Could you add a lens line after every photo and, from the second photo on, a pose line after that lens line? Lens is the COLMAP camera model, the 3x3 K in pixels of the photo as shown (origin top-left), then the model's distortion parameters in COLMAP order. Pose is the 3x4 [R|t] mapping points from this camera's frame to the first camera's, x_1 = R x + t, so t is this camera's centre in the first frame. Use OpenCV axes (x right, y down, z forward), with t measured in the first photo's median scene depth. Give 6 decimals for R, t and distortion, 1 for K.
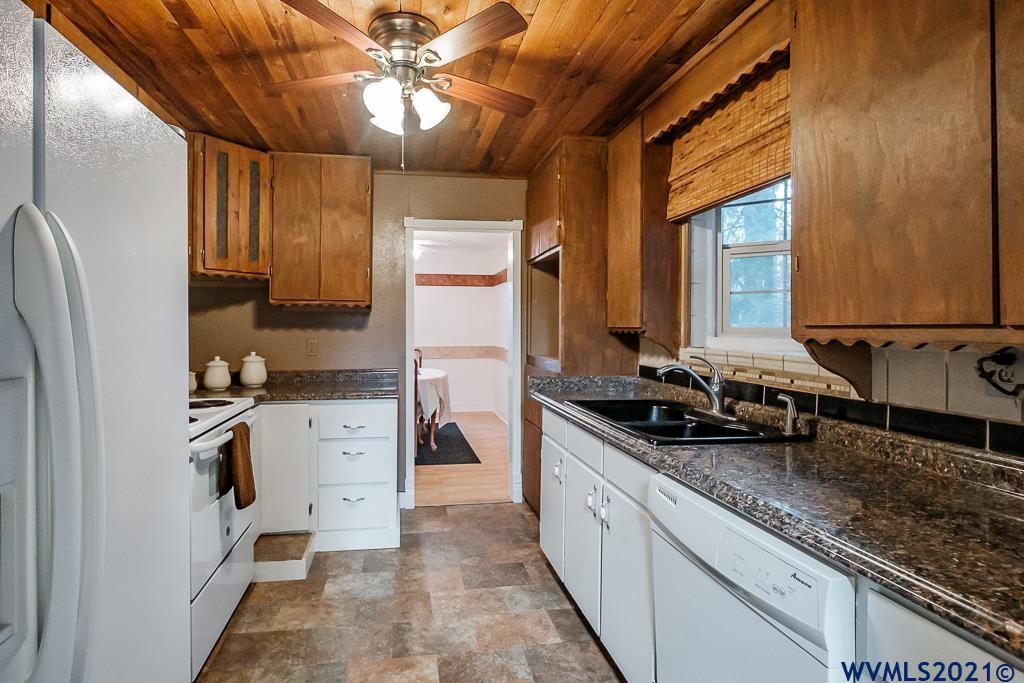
lens RADIAL K [[499.5, 0, 512.0], [0, 499.5, 341.5], [0, 0, 1]] dist [-0.000138, 0.000004]
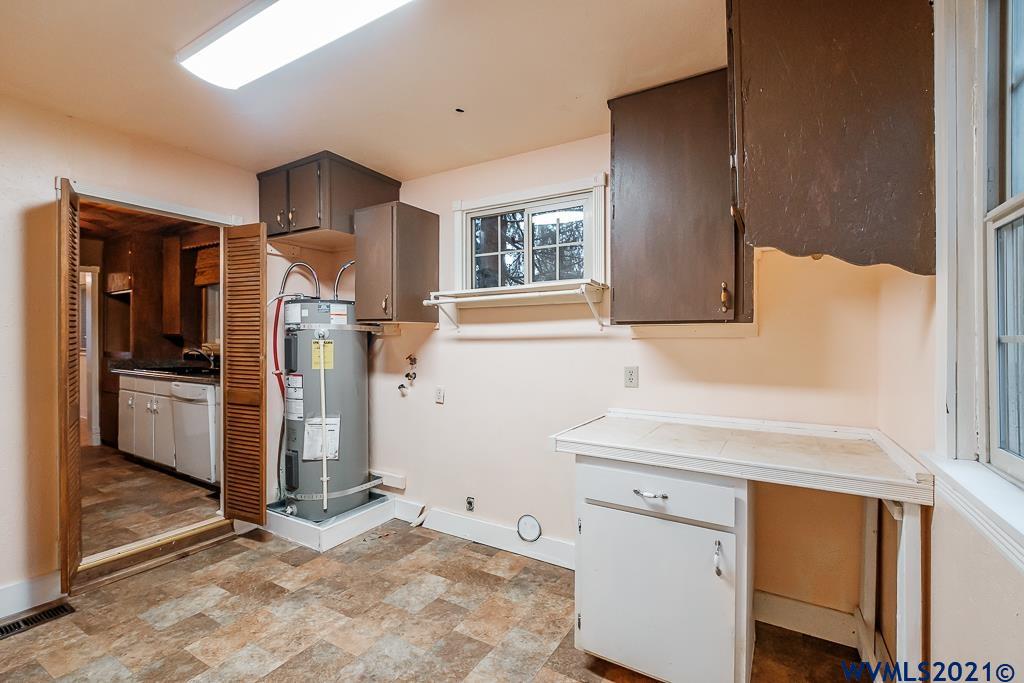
lens RADIAL K [[447.3, 0, 505.8], [0, 447.3, 341.2], [0, 0, 1]] dist [-0.000859, -0.000180]
pose [[0.693929, -0.000945, 0.720042, -0.144969], [0.014374, 0.999818, -0.012541, 0.043181], [-0.719900, 0.019053, 0.693817, -1.249754]]
